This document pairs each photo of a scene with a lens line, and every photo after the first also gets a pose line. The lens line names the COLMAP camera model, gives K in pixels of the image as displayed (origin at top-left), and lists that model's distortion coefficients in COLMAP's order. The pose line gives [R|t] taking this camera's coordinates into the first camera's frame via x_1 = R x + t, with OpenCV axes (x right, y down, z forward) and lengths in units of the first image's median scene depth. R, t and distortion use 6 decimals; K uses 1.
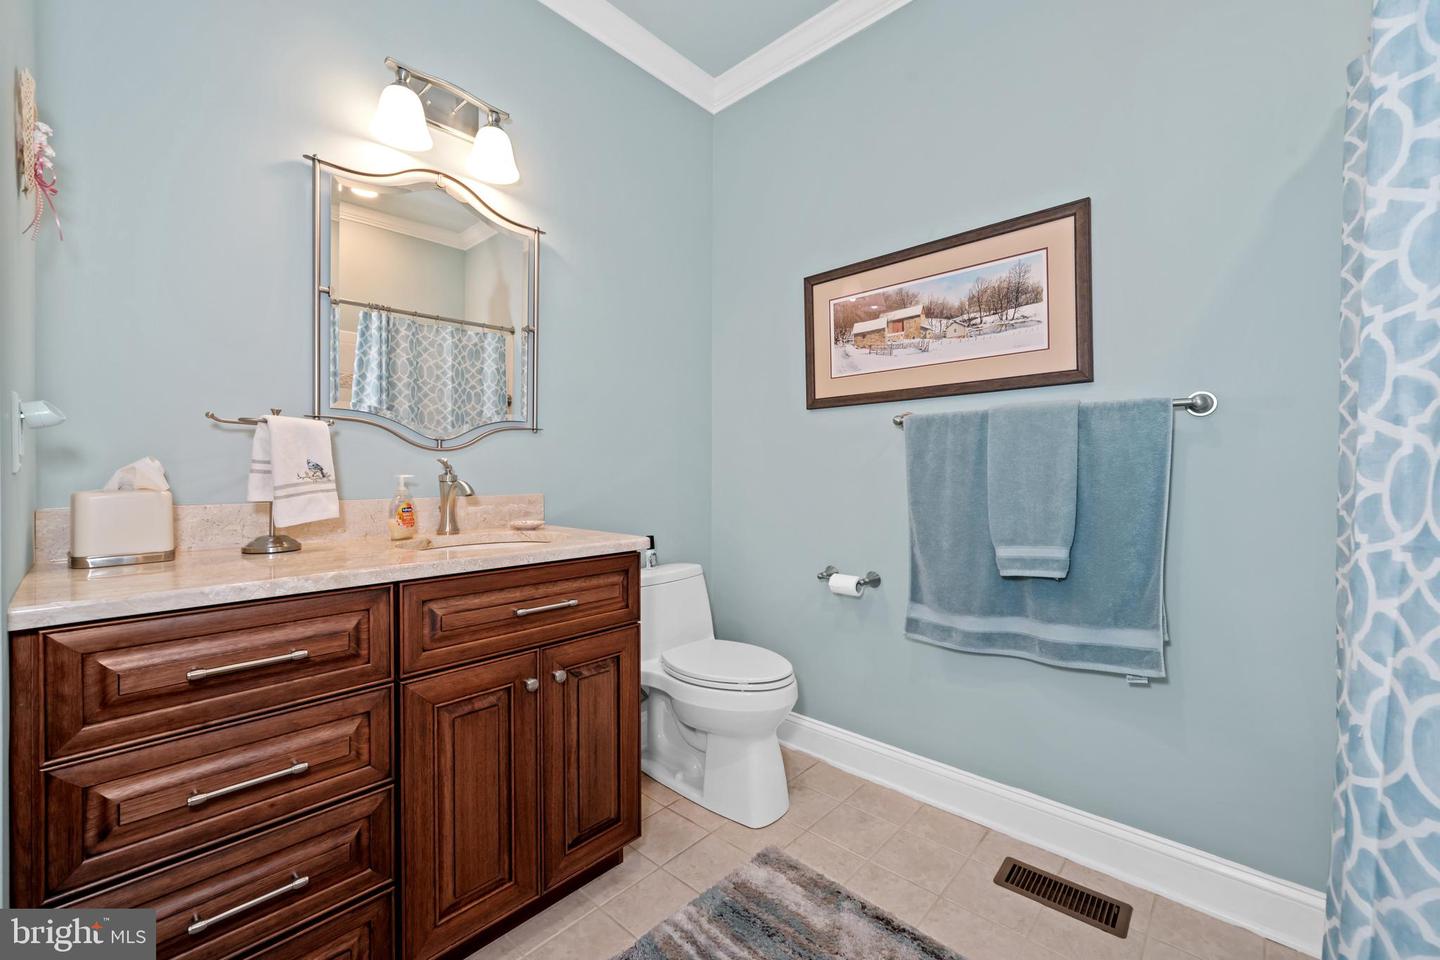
lens RADIAL K [[592.7, 0, 719.9], [0, 592.7, 463.6], [0, 0, 1]] dist [-0.002296, -0.000312]
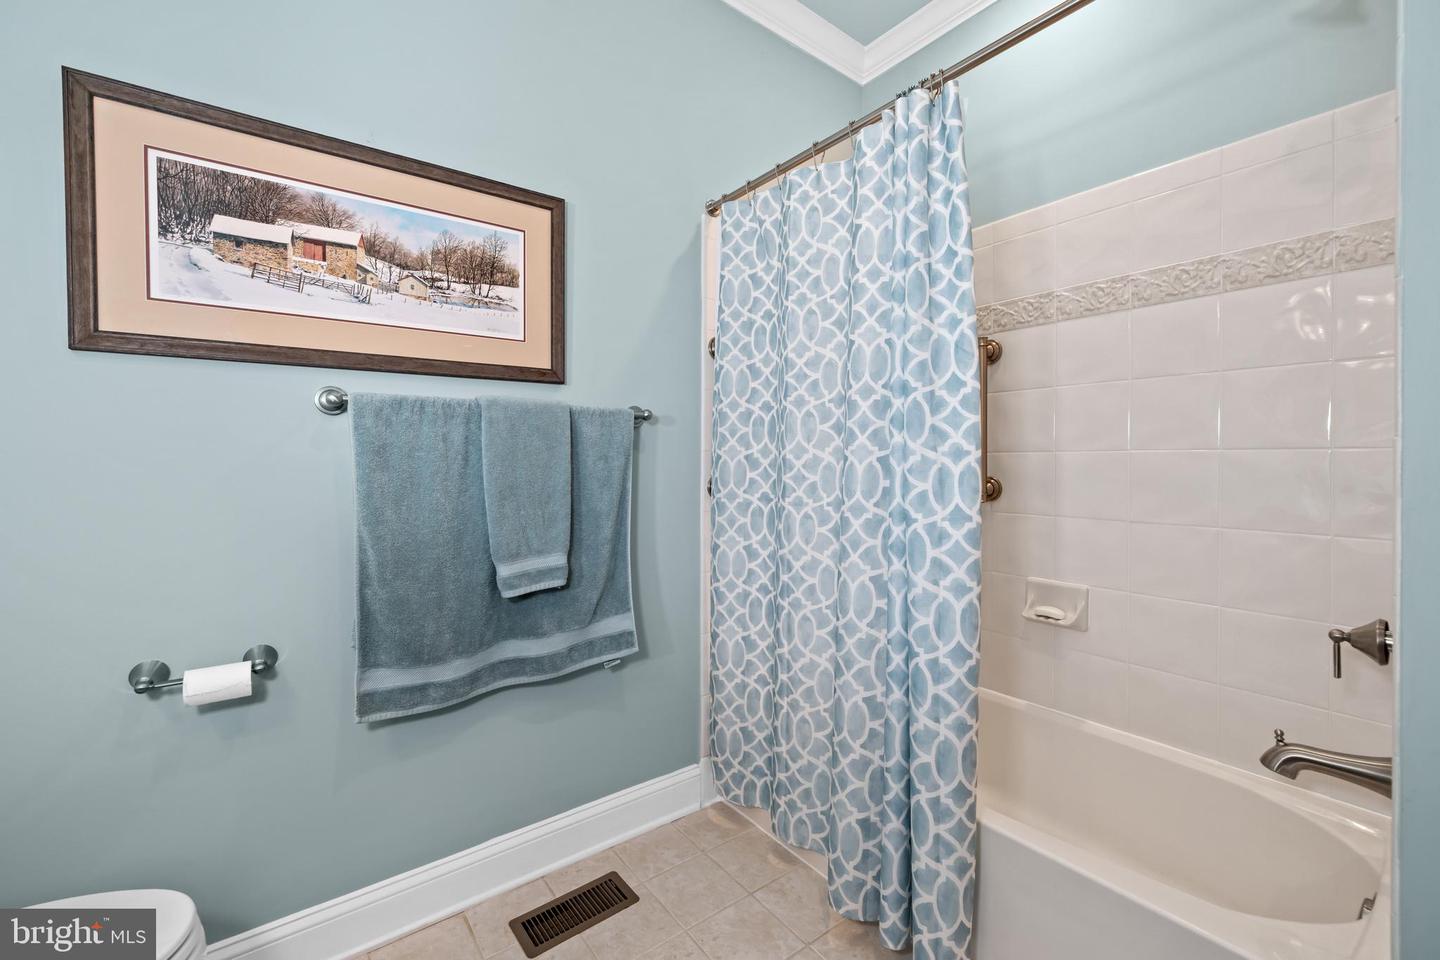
lens RADIAL K [[592.7, 0, 719.9], [0, 592.7, 463.6], [0, 0, 1]] dist [-0.002296, -0.000312]
pose [[0.175972, 0.000358, 0.984395, -0.287561], [-0.012950, 0.999914, 0.001951, -0.008629], [-0.984310, -0.013091, 0.175961, 0.513111]]
